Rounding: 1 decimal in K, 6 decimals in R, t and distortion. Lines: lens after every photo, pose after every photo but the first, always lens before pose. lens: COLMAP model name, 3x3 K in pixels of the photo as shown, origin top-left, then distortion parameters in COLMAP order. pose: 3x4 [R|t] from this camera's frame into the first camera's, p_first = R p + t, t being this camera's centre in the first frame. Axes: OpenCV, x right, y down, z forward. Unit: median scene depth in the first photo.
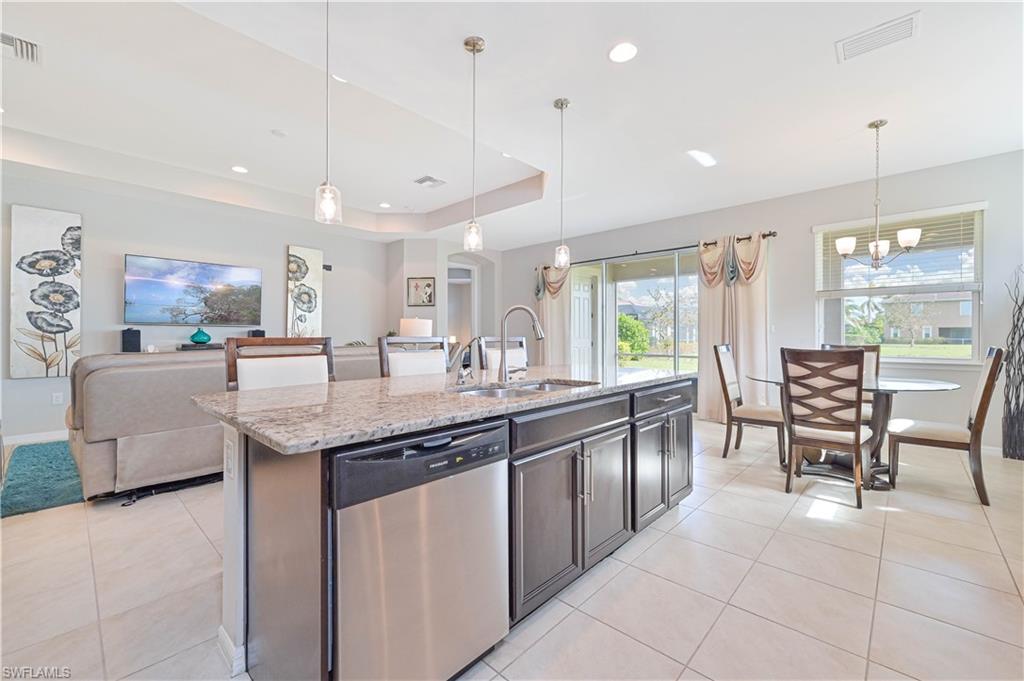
lens RADIAL K [[440.4, 0, 517.6], [0, 440.4, 337.4], [0, 0, 1]] dist [0.010829, 0.000554]
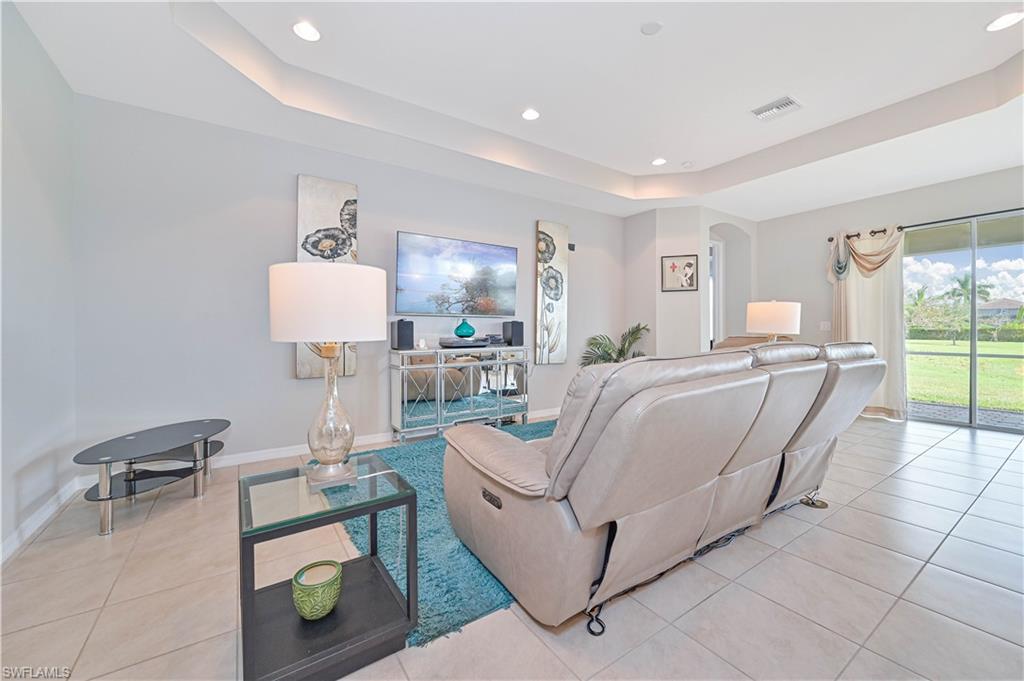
lens RADIAL K [[419.3, 0, 514.2], [0, 419.3, 332.4], [0, 0, 1]] dist [0.001725, -0.000123]
pose [[0.977680, -0.001250, -0.210095, -0.396146], [0.001509, 0.999998, 0.001073, 0.002997], [0.210094, -0.001366, 0.977680, 0.214059]]
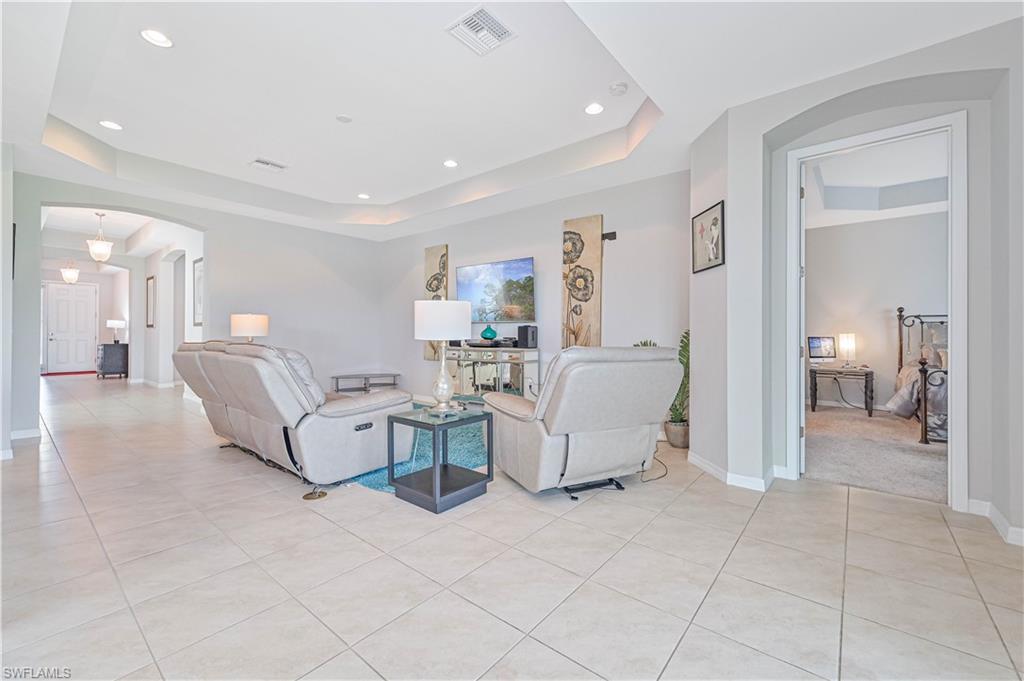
lens RADIAL K [[419.3, 0, 511.0], [0, 419.3, 337.7], [0, 0, 1]] dist [0.001725, -0.000123]
pose [[0.070361, 0.006847, -0.997498, 0.249470], [-0.007282, 0.999953, 0.006350, 0.002376], [0.997495, 0.006817, 0.070408, 0.849671]]
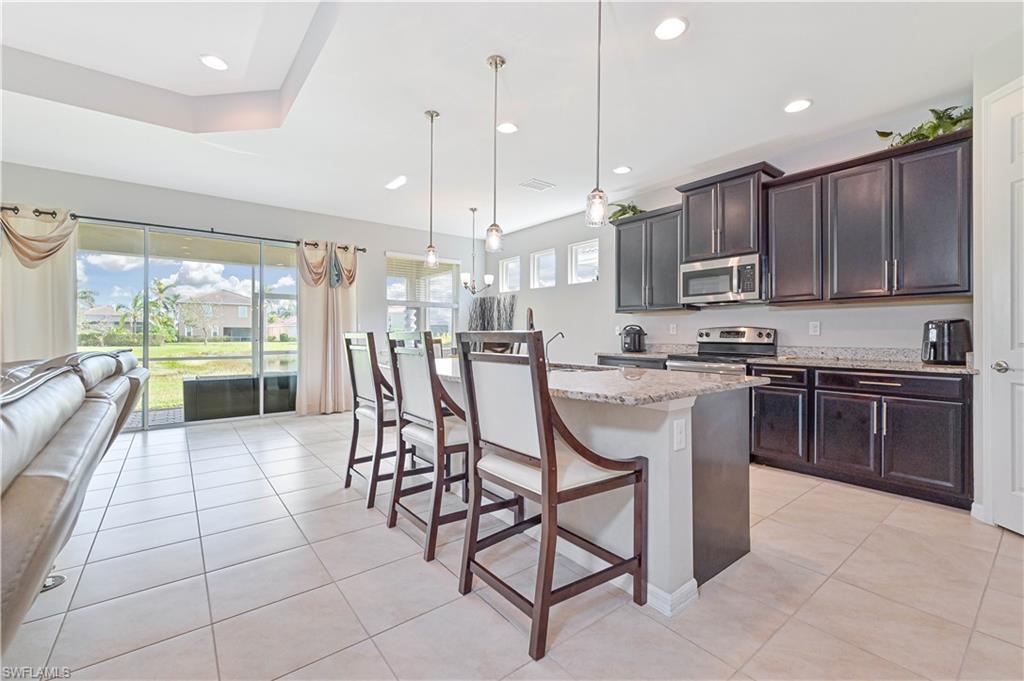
lens RADIAL K [[440.4, 0, 510.7], [0, 440.4, 336.3], [0, 0, 1]] dist [0.010829, 0.000554]
pose [[0.149940, -0.003495, 0.988689, -0.454386], [0.003787, 0.999988, 0.002961, 0.003019], [-0.988688, 0.003300, 0.149951, 0.333146]]
